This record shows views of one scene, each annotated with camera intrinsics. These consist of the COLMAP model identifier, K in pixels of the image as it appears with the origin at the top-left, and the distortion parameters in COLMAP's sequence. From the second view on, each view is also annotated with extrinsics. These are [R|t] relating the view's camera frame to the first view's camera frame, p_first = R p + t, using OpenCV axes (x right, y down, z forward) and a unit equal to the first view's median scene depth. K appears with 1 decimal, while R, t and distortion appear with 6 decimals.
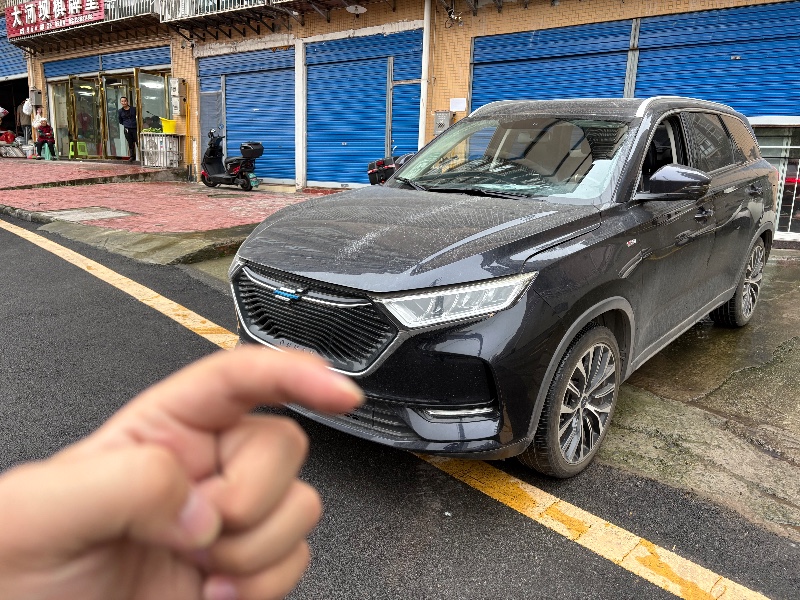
lens RADIAL K [[605.5, 0, 396.0], [0, 605.5, 303.3], [0, 0, 1]] dist [0.037800, -0.038862]
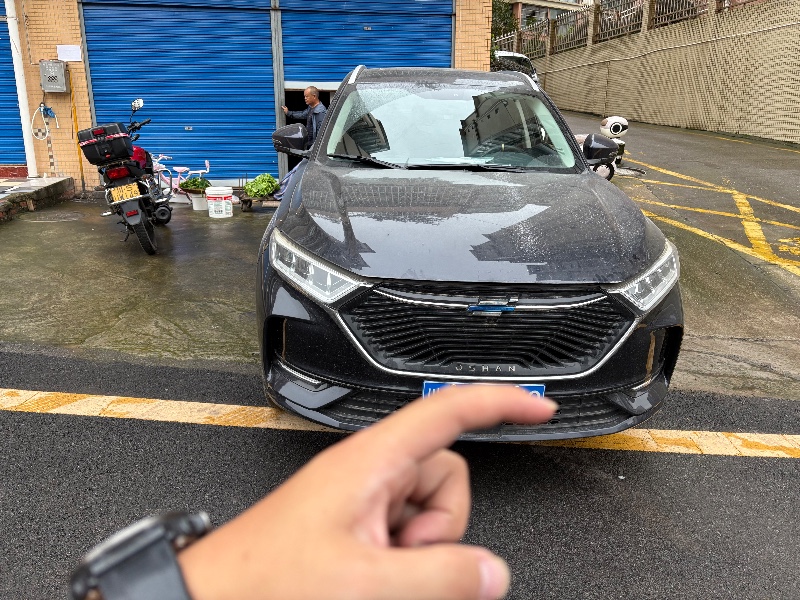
lens RADIAL K [[605.5, 0, 397.7], [0, 605.5, 302.1], [0, 0, 1]] dist [0.037800, -0.038862]
pose [[0.717995, -0.209271, 0.663844, -0.157405], [0.167244, 0.977661, 0.127313, -0.027598], [-0.675658, 0.019614, 0.736955, 0.093564]]
